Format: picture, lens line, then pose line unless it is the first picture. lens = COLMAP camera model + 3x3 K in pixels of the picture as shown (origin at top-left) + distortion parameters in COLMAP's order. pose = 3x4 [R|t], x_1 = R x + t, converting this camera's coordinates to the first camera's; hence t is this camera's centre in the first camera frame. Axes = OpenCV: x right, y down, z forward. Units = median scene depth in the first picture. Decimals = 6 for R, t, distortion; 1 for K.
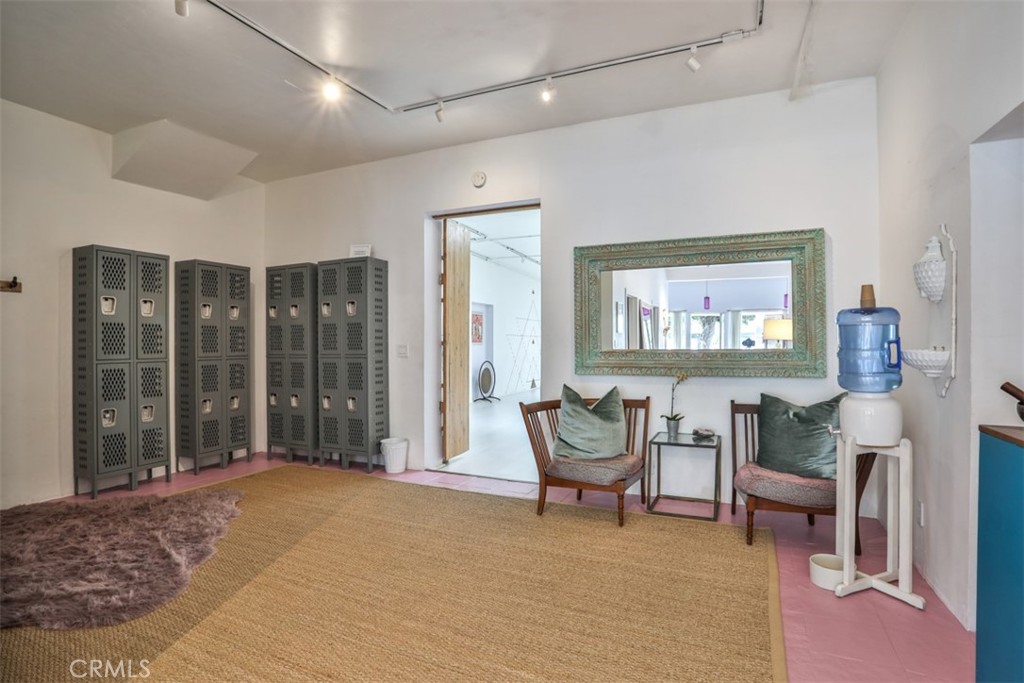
lens RADIAL K [[524.0, 0, 519.9], [0, 524.0, 341.6], [0, 0, 1]] dist [-0.043227, 0.015508]
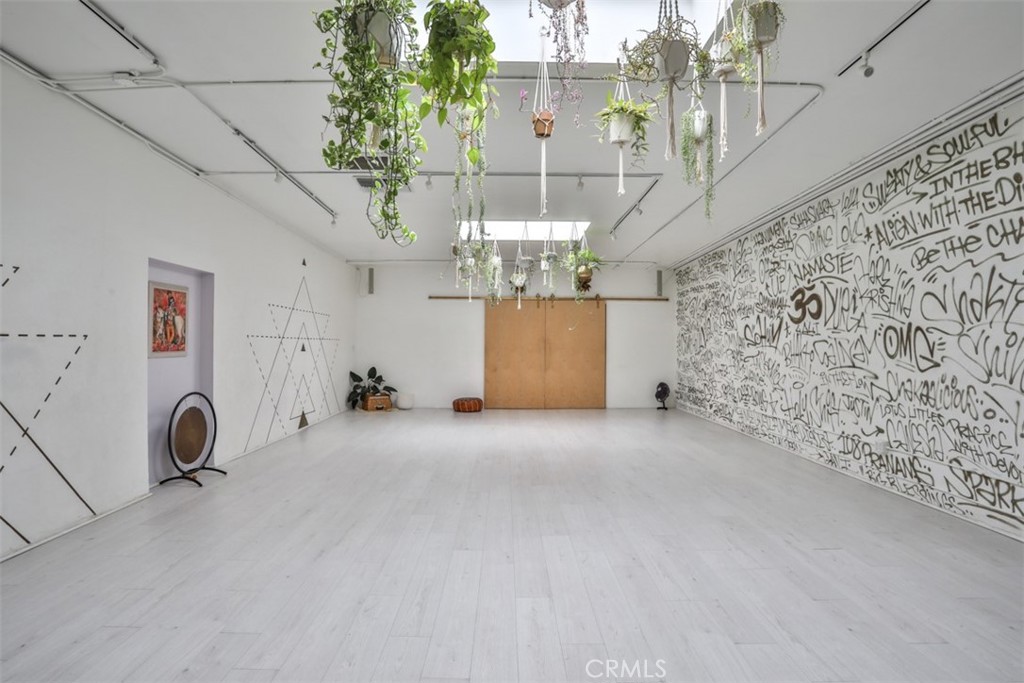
lens RADIAL K [[524.0, 0, 509.8], [0, 524.0, 338.8], [0, 0, 1]] dist [-0.043227, 0.015508]
pose [[0.924771, 0.012523, 0.380319, 0.054349], [-0.011971, 0.999921, -0.003815, -0.030676], [-0.380337, -0.001025, 0.924848, 1.230934]]
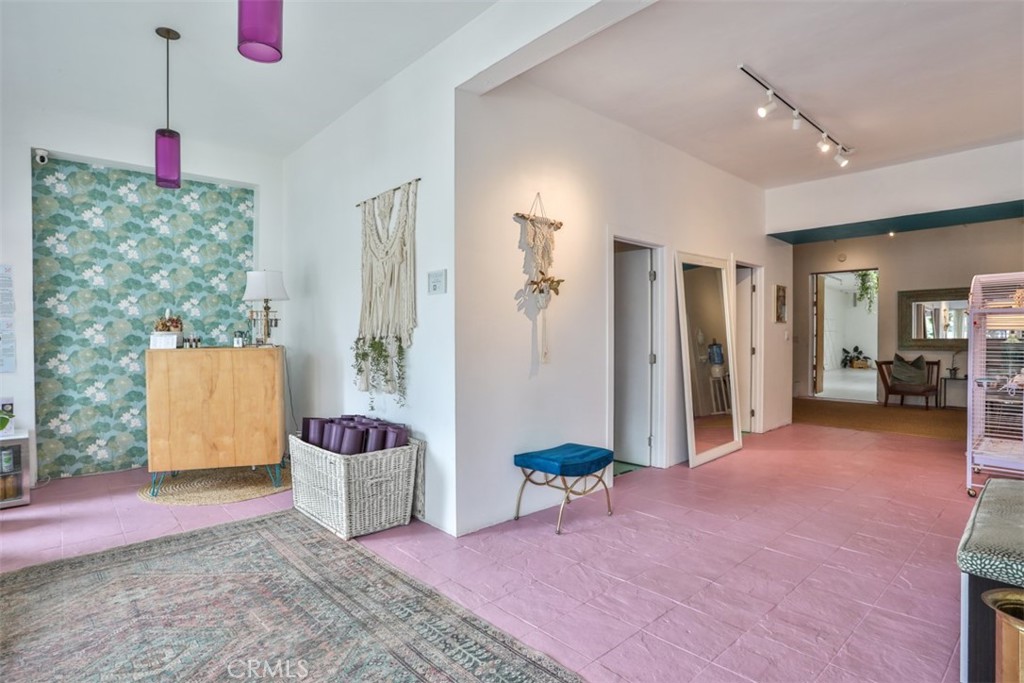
lens RADIAL K [[524.0, 0, 525.3], [0, 524.0, 344.2], [0, 0, 1]] dist [-0.043227, 0.015508]
pose [[0.918093, 0.005697, -0.396323, -0.494893], [0.001647, 0.999833, 0.018188, -0.003129], [0.396361, -0.017352, 0.917931, -1.655036]]
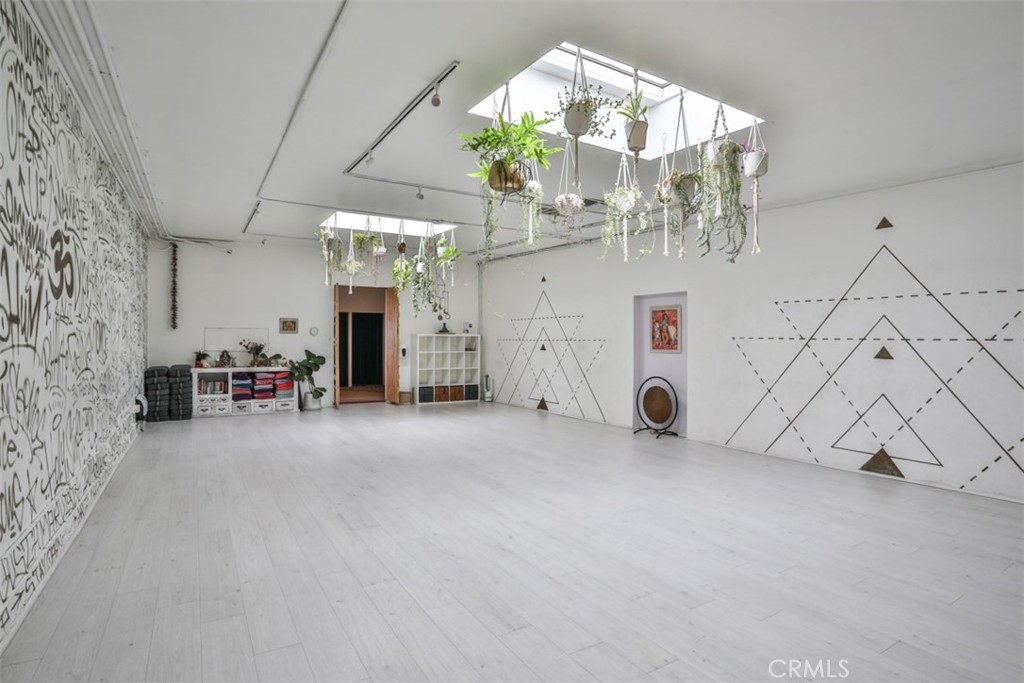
lens RADIAL K [[524.0, 0, 511.3], [0, 524.0, 343.0], [0, 0, 1]] dist [-0.043227, 0.015508]
pose [[-0.585629, 0.004424, -0.810567, 1.574347], [0.001097, 0.999989, 0.004665, -0.028648], [0.810579, 0.001843, -0.585627, 3.226201]]
